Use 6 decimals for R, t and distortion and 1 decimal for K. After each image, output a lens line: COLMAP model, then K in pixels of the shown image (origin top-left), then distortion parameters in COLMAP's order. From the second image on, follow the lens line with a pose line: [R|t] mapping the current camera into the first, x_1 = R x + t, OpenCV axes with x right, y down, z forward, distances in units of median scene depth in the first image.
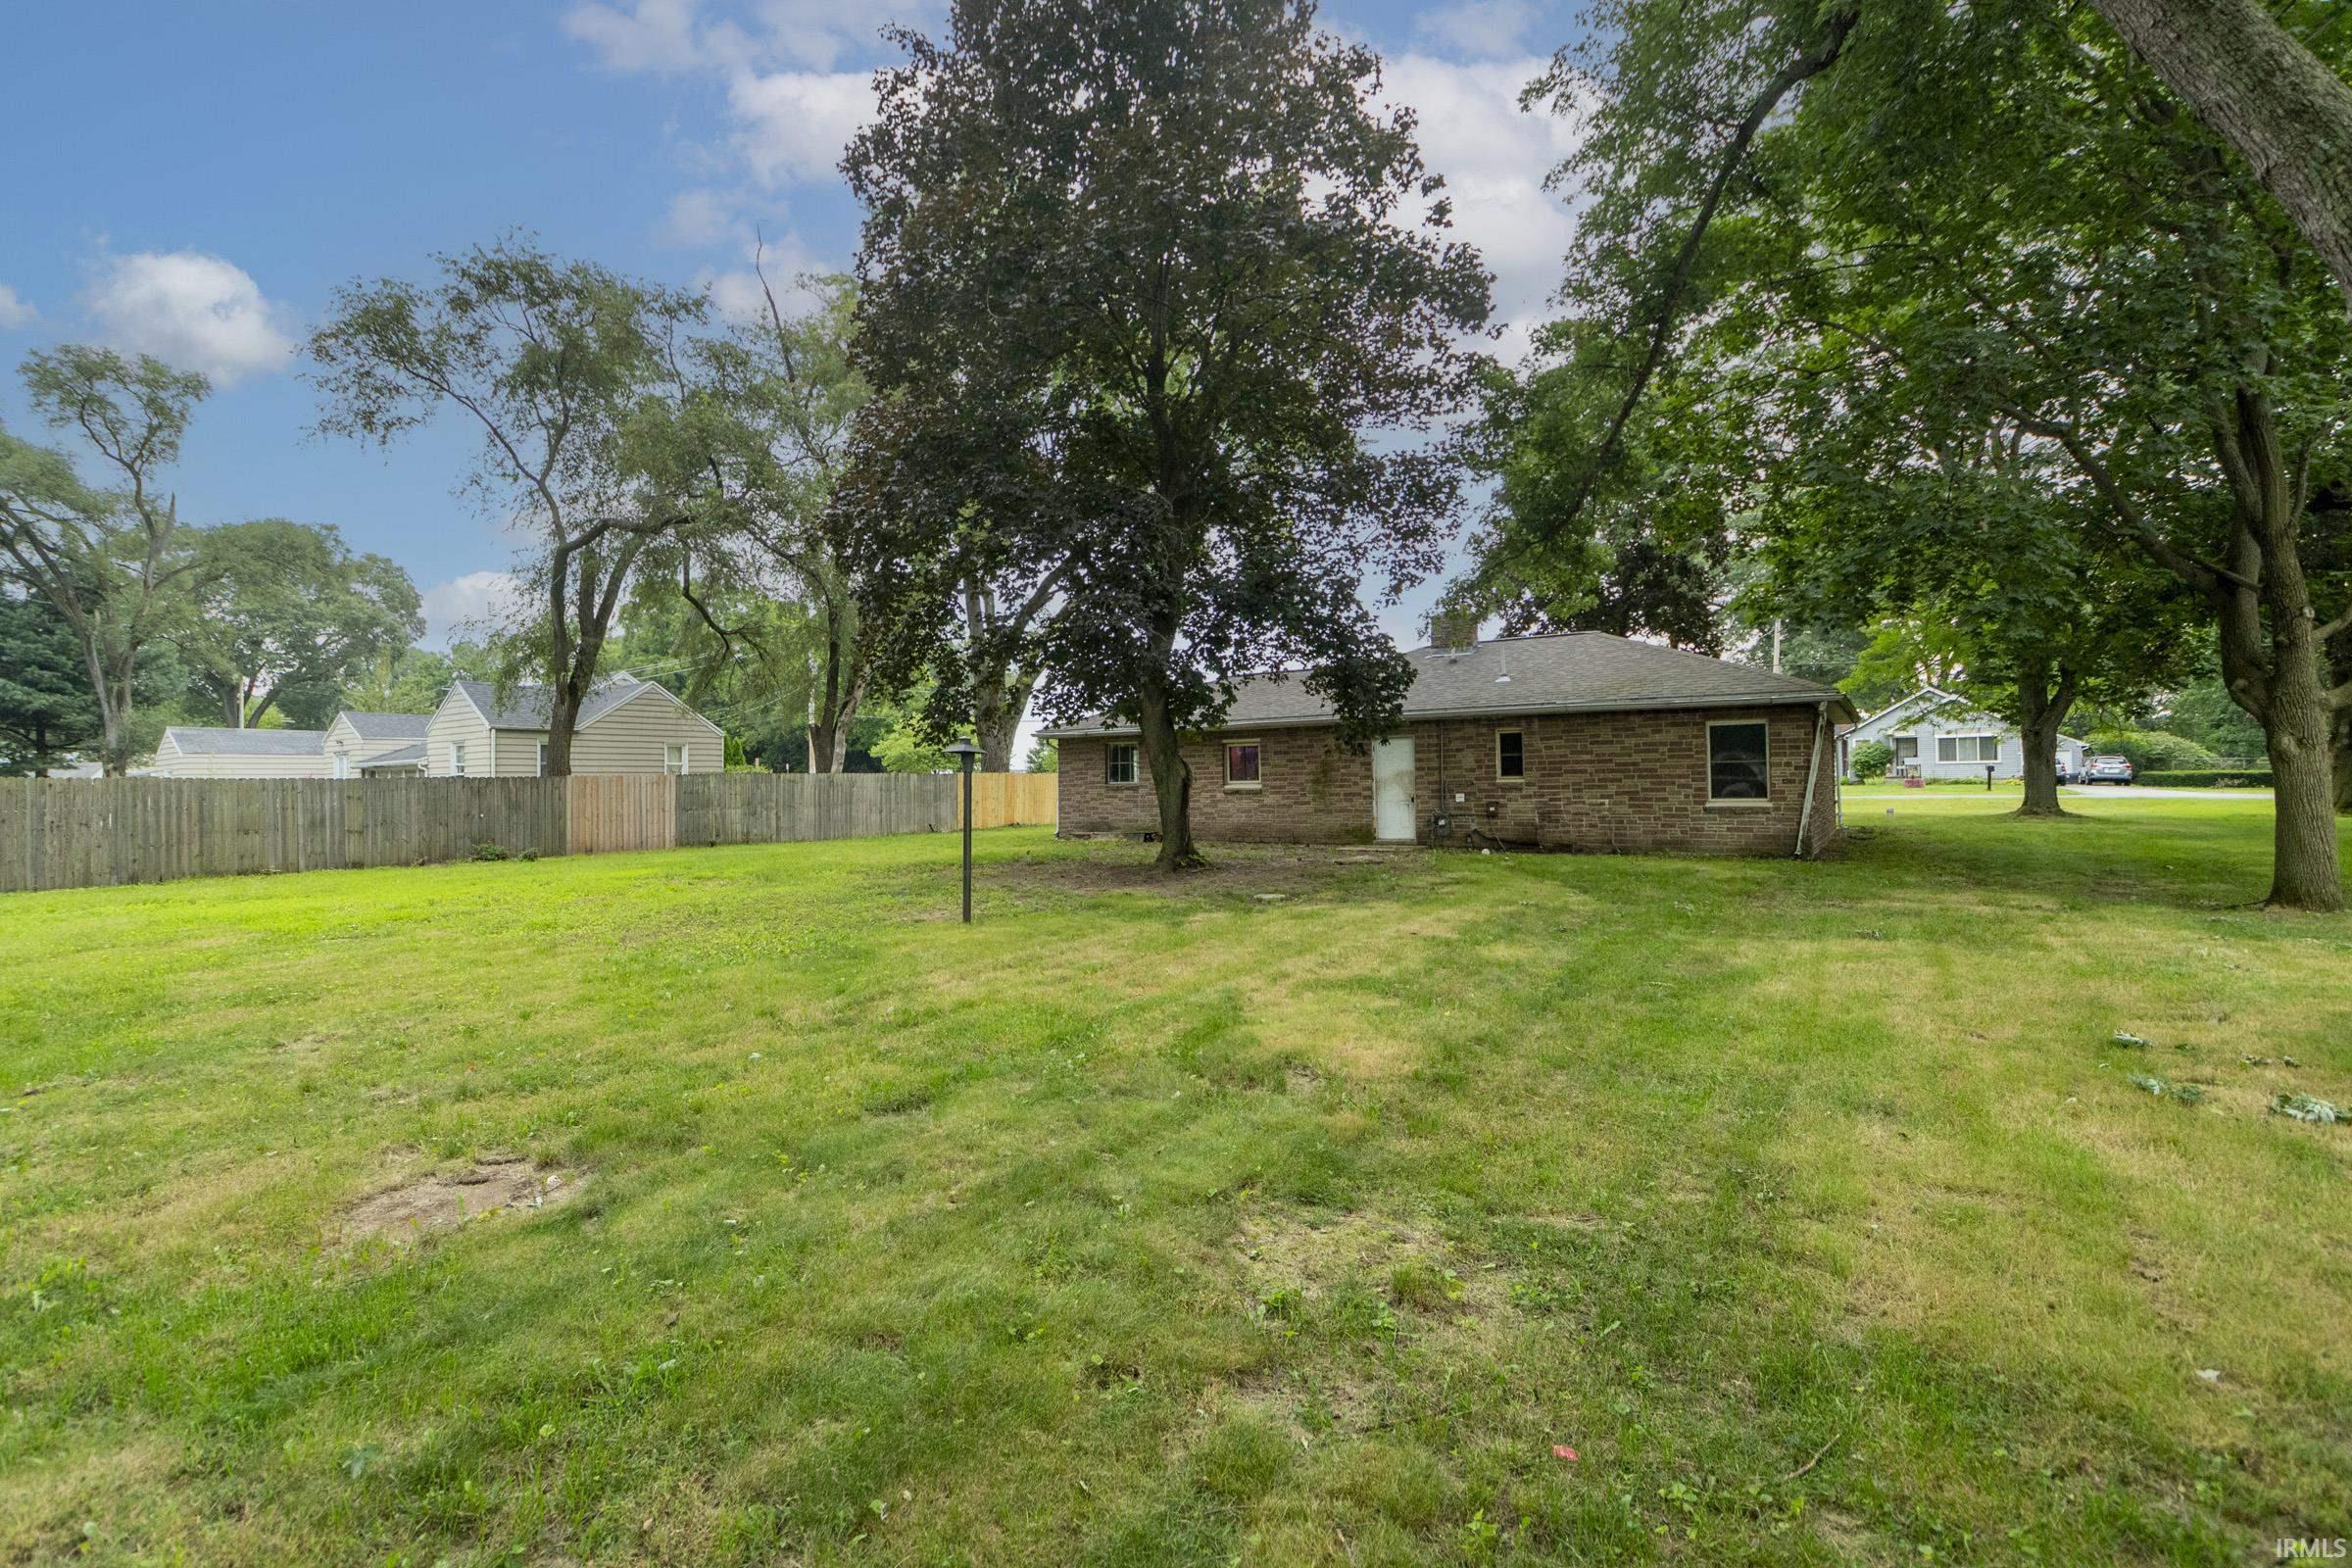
lens RADIAL K [[1071.3, 0, 1168.4], [0, 1071.3, 785.5], [0, 0, 1]] dist [0.008740, -0.006933]
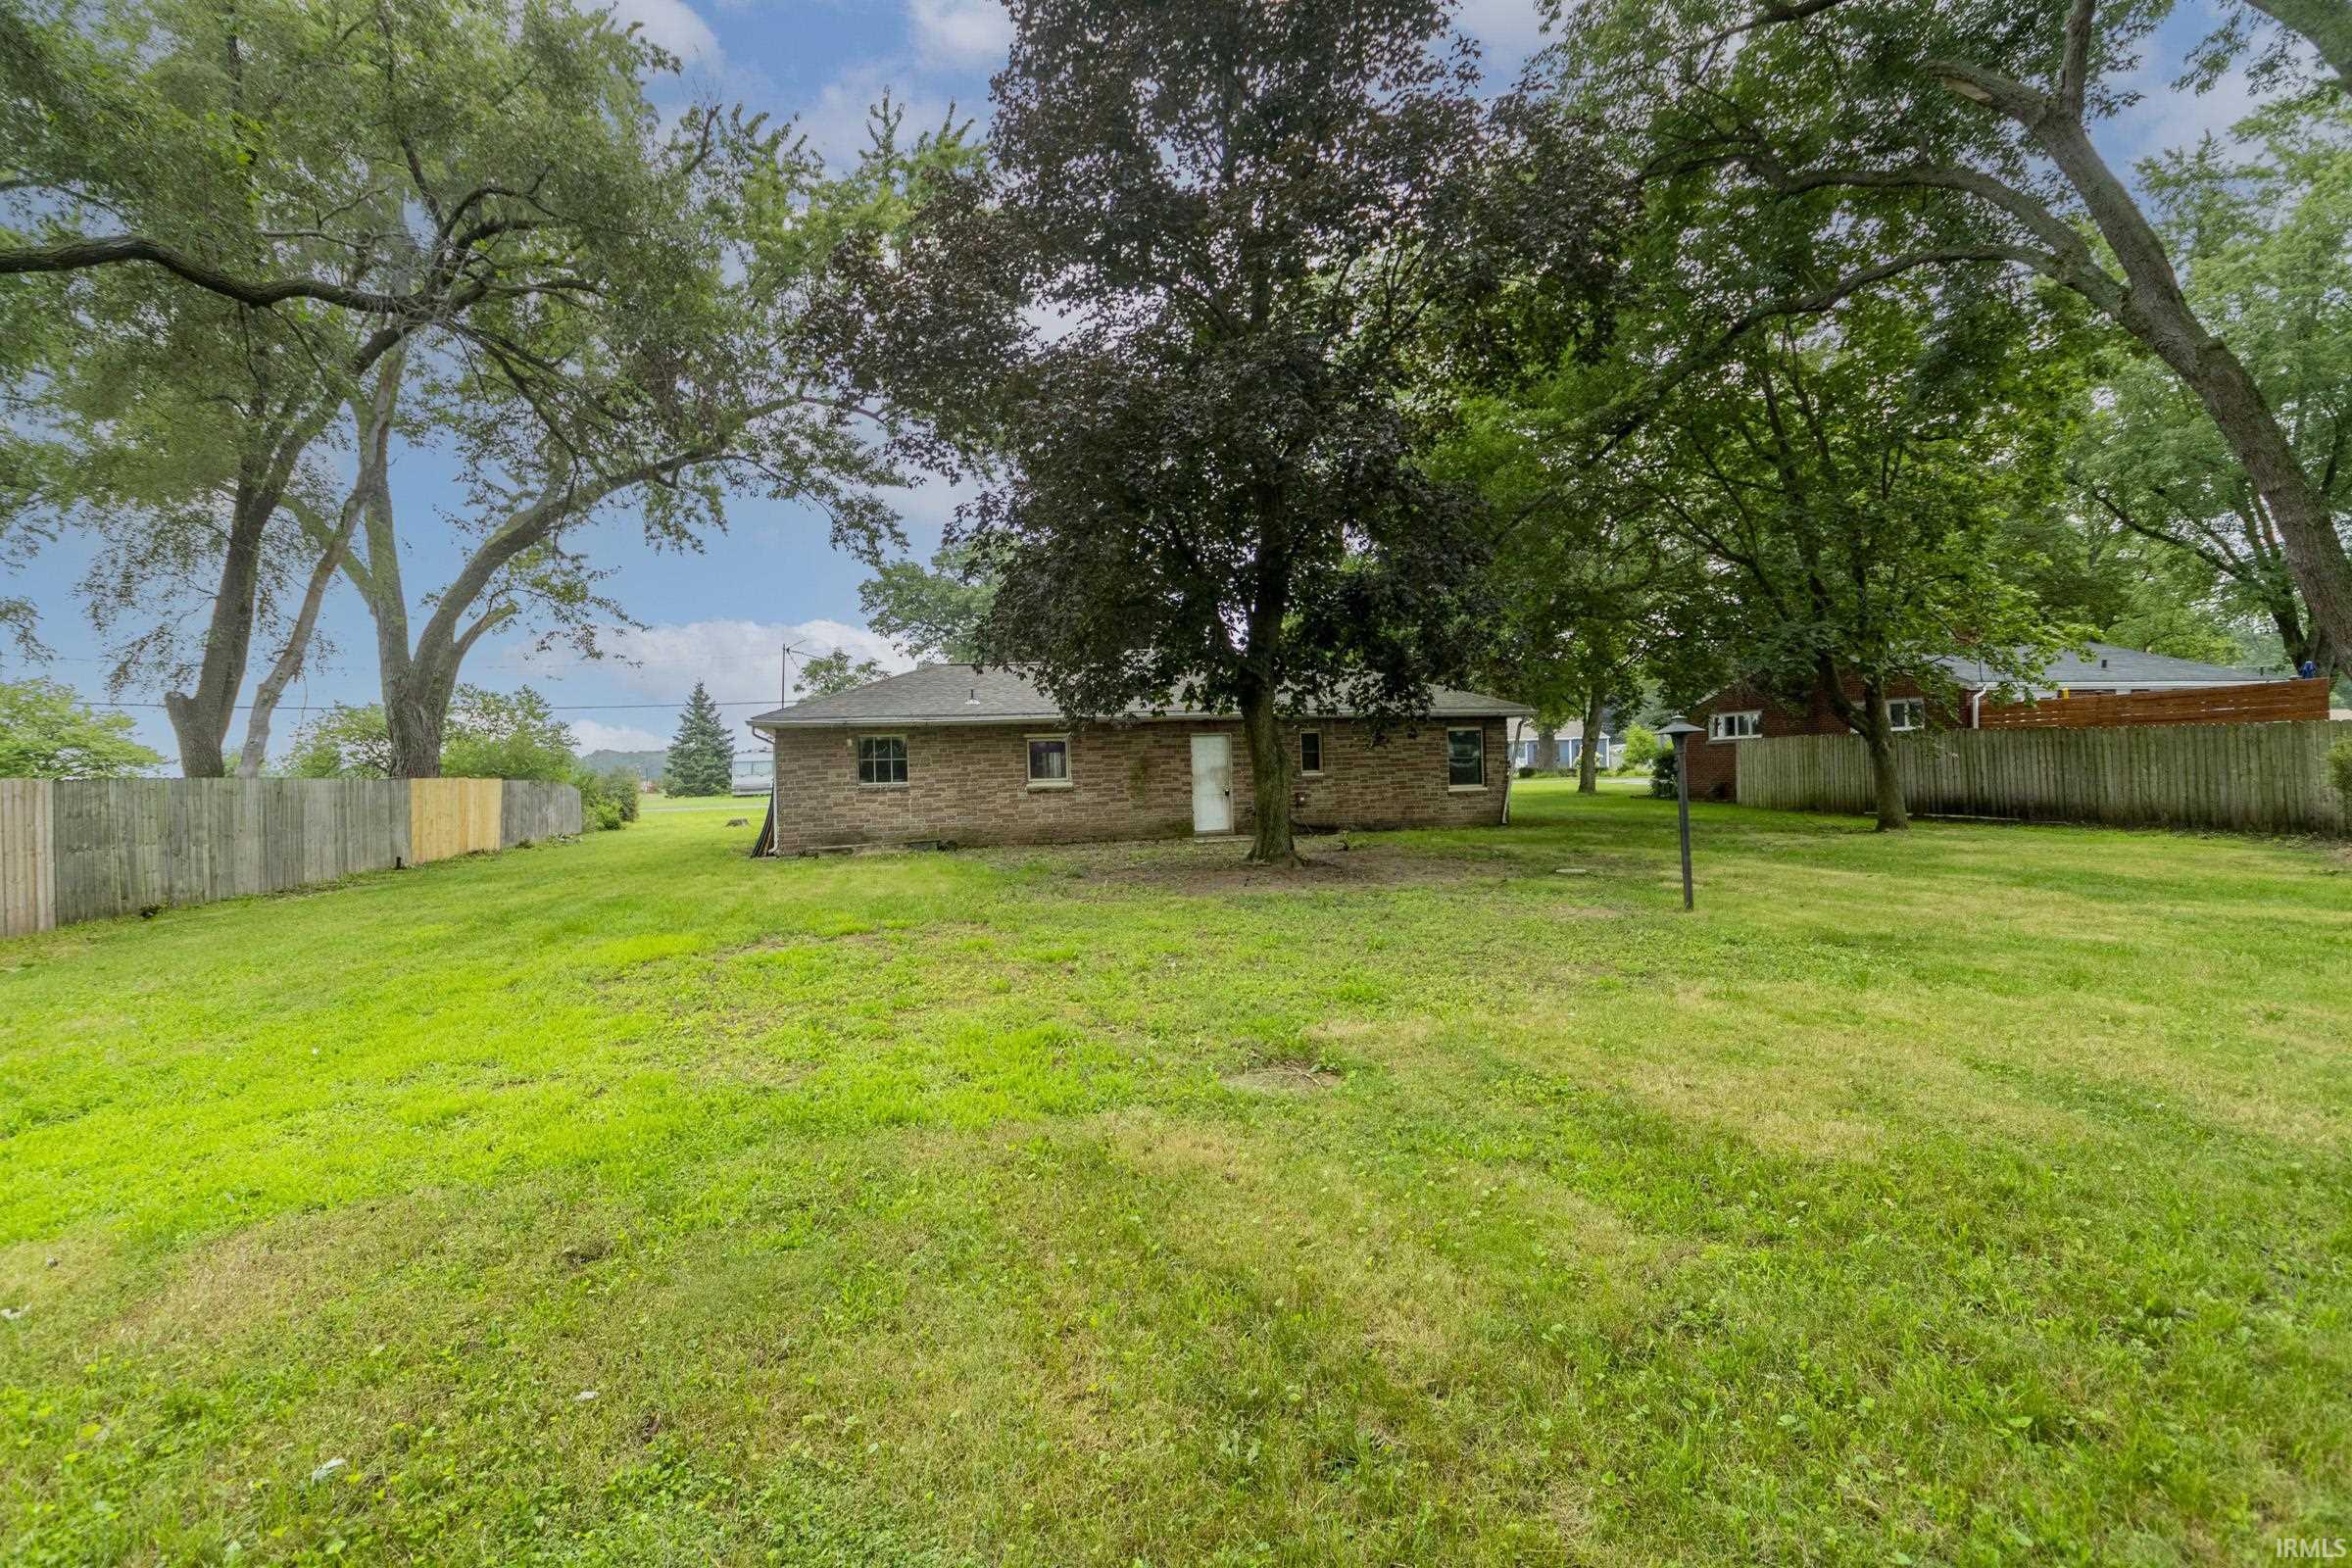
lens RADIAL K [[1071.3, 0, 1165.8], [0, 1071.3, 778.7], [0, 0, 1]] dist [0.008740, -0.006933]
pose [[0.683751, -0.011919, 0.729618, -0.601555], [0.020991, 0.999774, -0.003339, 0.000781], [-0.729413, 0.017598, 0.683847, 0.300179]]
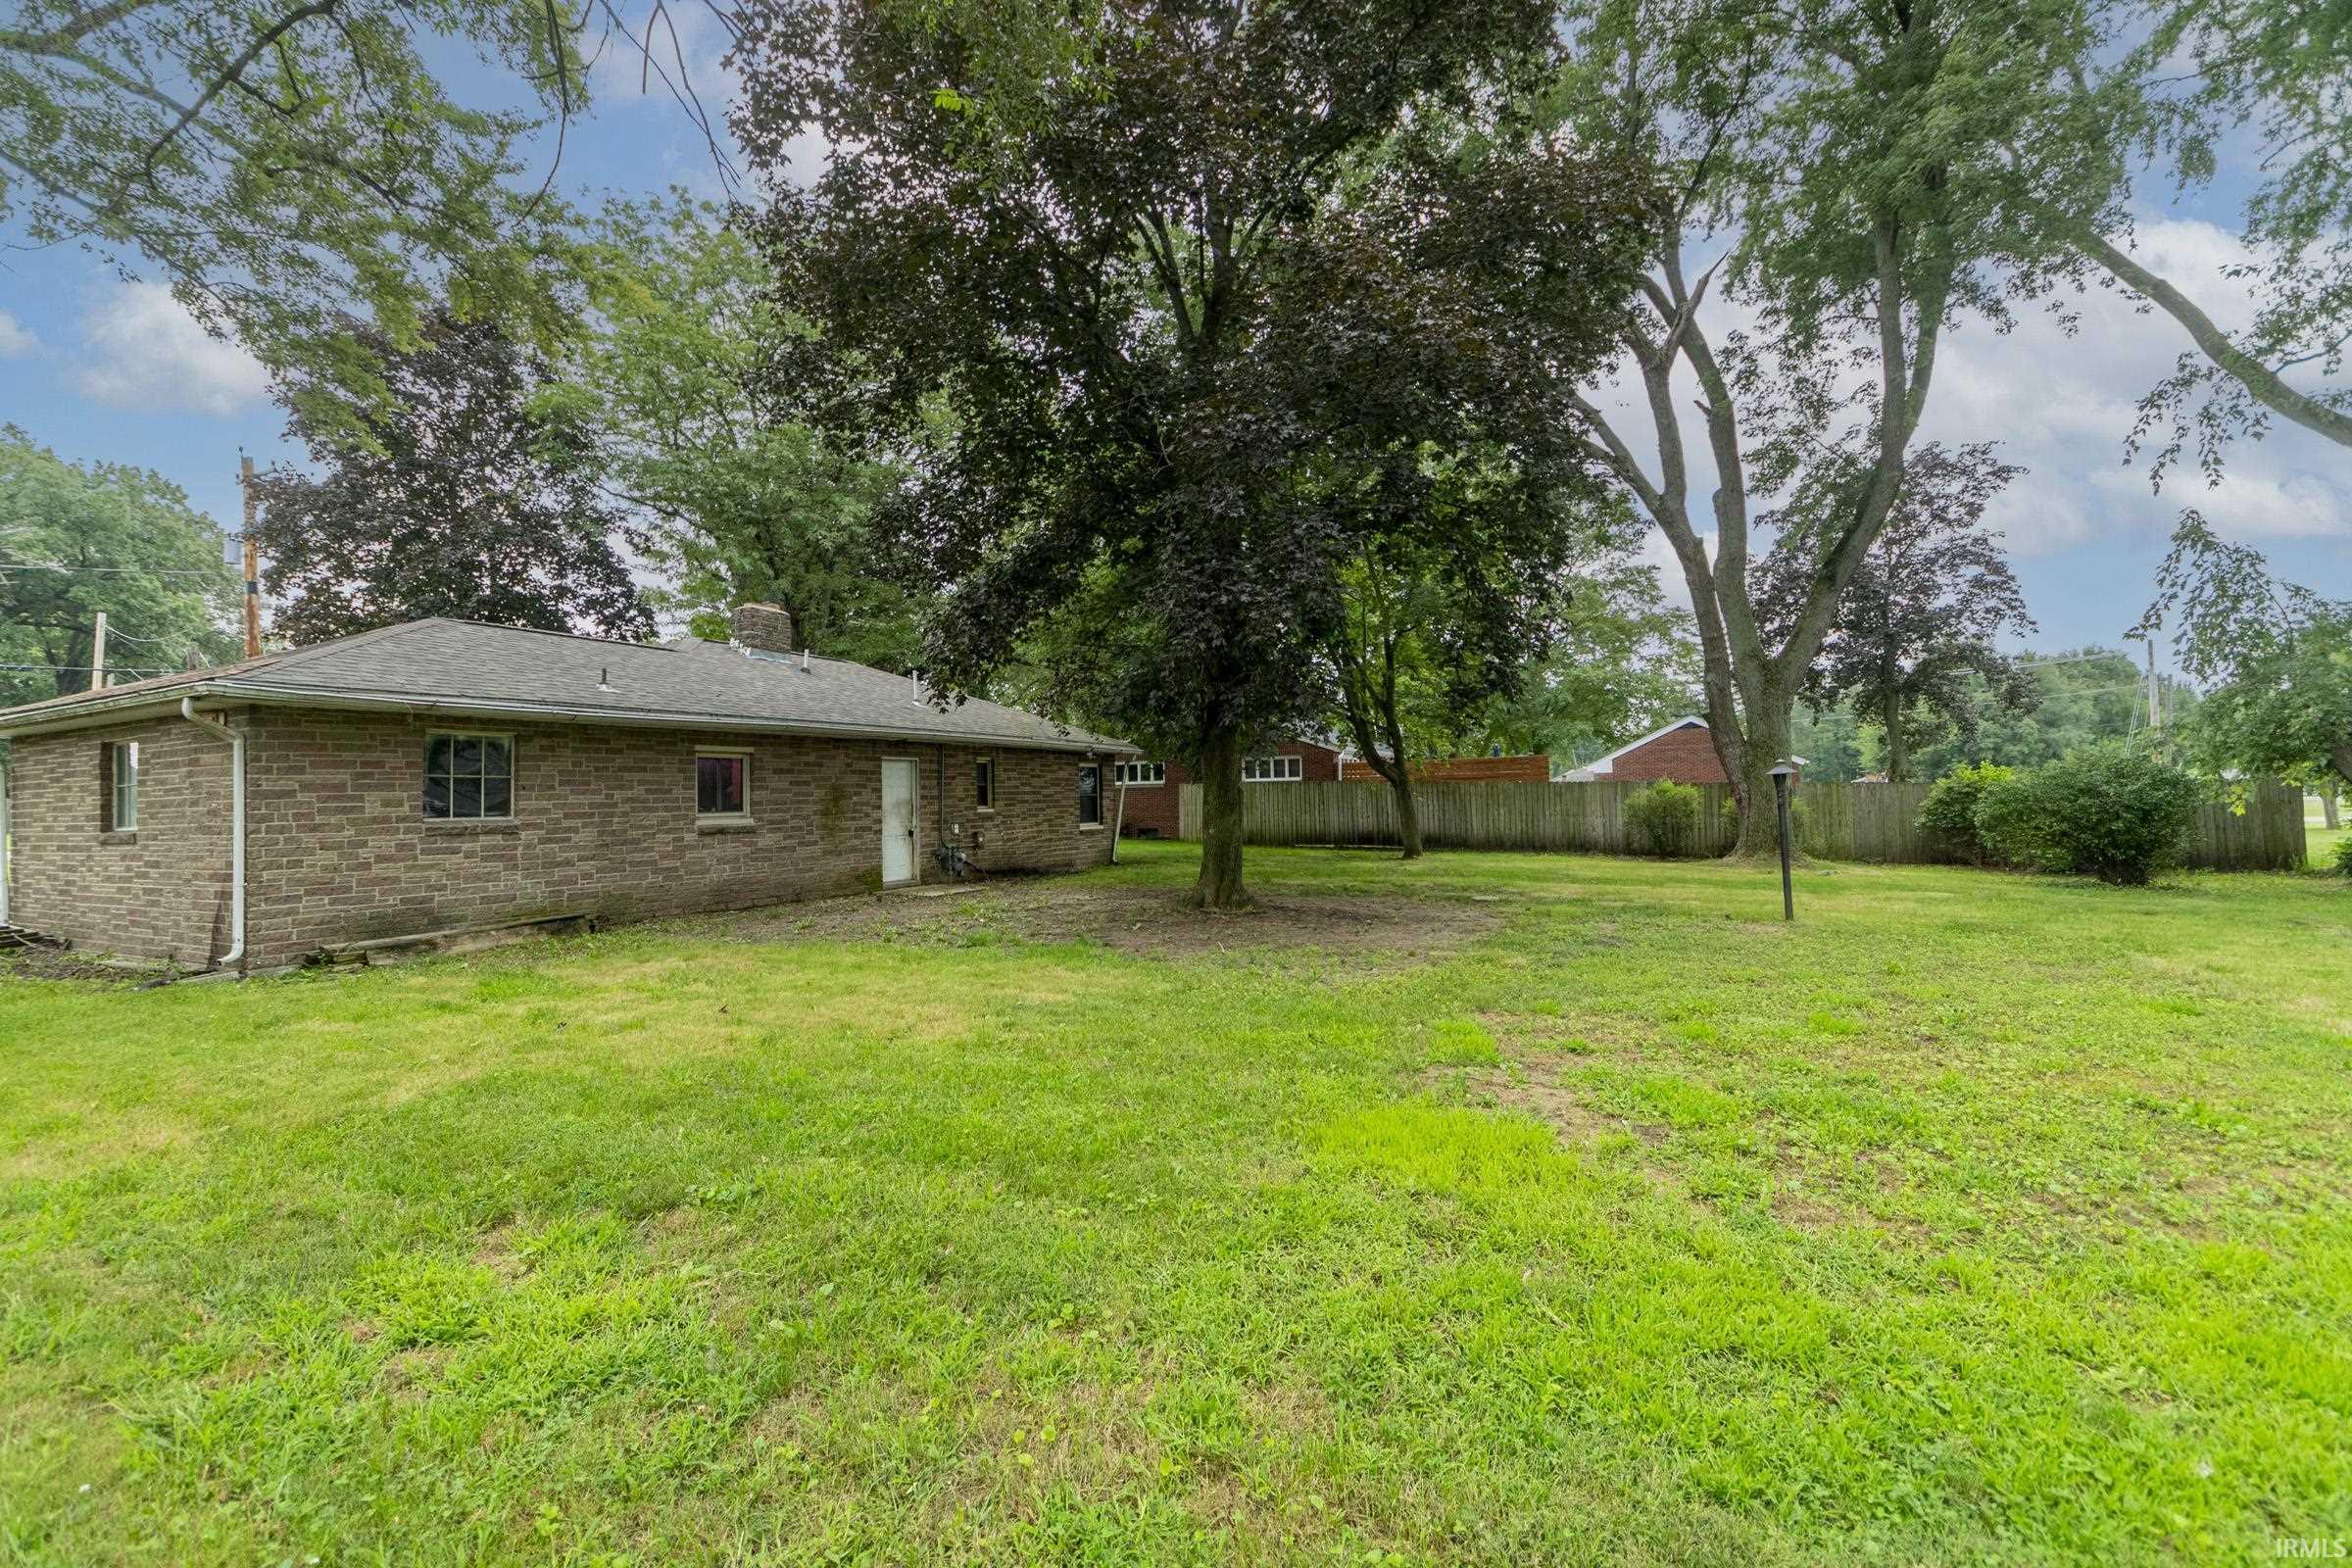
lens RADIAL K [[1071.3, 0, 1181.0], [0, 1071.3, 787.8], [0, 0, 1]] dist [0.008740, -0.006933]
pose [[-0.105001, 0.019871, 0.994274, -0.644611], [0.015265, 0.999715, -0.018368, -0.004157], [-0.994355, 0.013249, -0.105274, 0.867963]]
